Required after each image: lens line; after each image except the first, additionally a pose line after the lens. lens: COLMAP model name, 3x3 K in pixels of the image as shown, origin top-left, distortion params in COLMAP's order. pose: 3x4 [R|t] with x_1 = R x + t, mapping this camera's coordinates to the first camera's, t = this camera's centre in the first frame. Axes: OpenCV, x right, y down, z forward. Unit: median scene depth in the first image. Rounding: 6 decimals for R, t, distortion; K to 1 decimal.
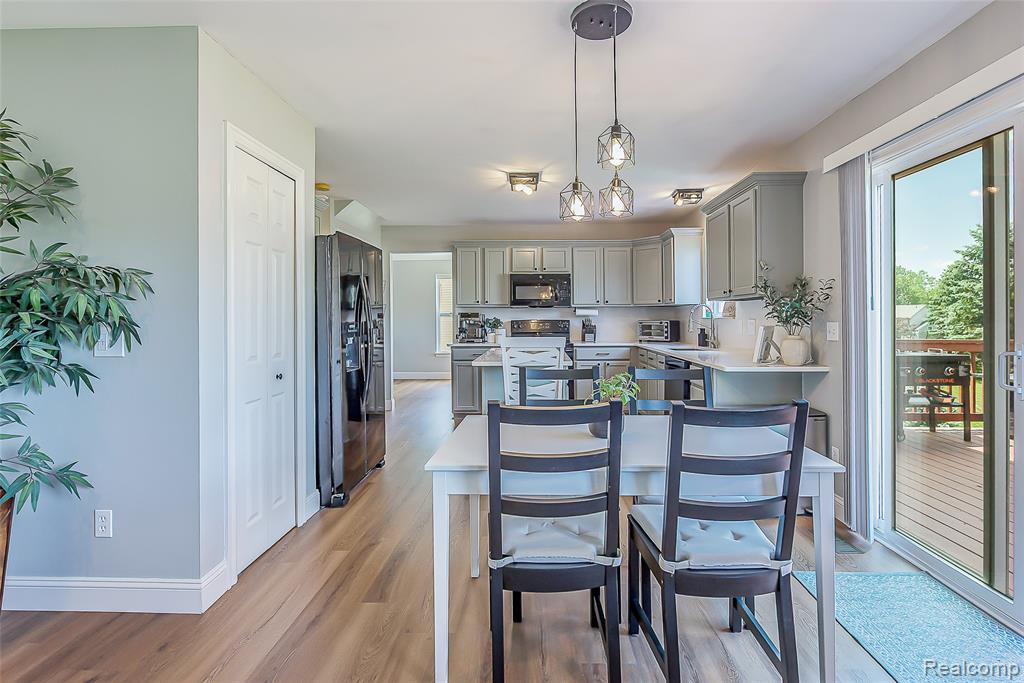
lens RADIAL K [[473.3, 0, 517.9], [0, 473.3, 317.5], [0, 0, 1]] dist [0.000235, 0.000221]
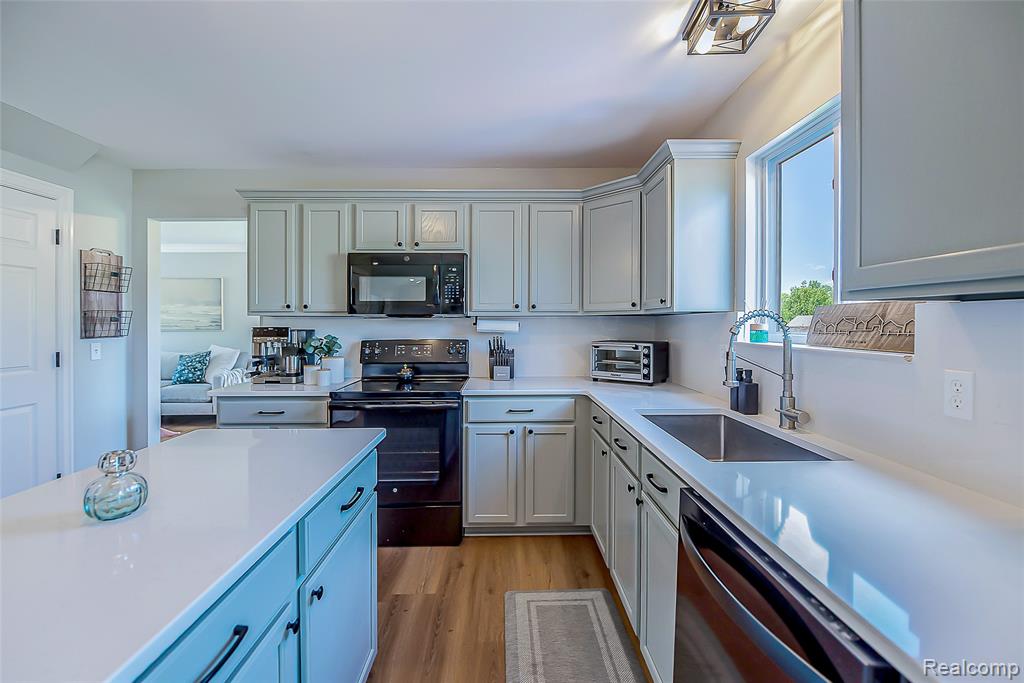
lens RADIAL K [[434.5, 0, 507.1], [0, 434.5, 325.2], [0, 0, 1]] dist [-0.007870, -0.000042]
pose [[0.998705, -0.000072, 0.050883, 0.132322], [-0.000286, 0.999975, 0.007023, -0.015467], [-0.050882, -0.007028, 0.998680, 0.508434]]
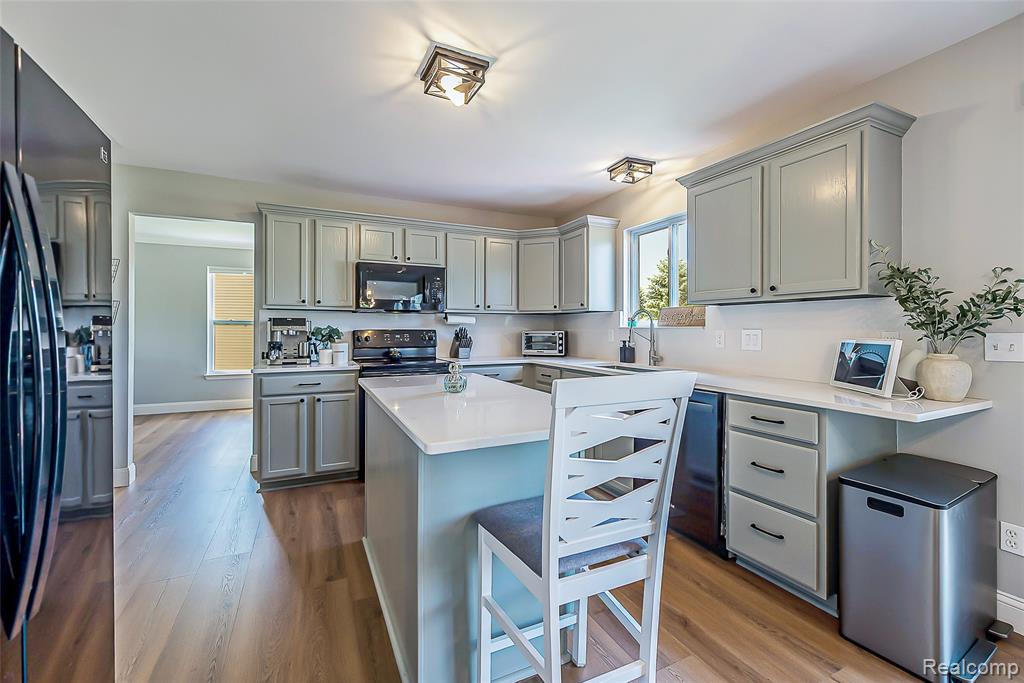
lens RADIAL K [[425.0, 0, 506.4], [0, 425.0, 323.7], [0, 0, 1]] dist [-0.000148, 0.000015]
pose [[0.890980, 0.009510, 0.453943, -0.101456], [-0.005497, 0.999933, -0.010160, 0.001775], [-0.454009, 0.006558, 0.890973, 0.358856]]
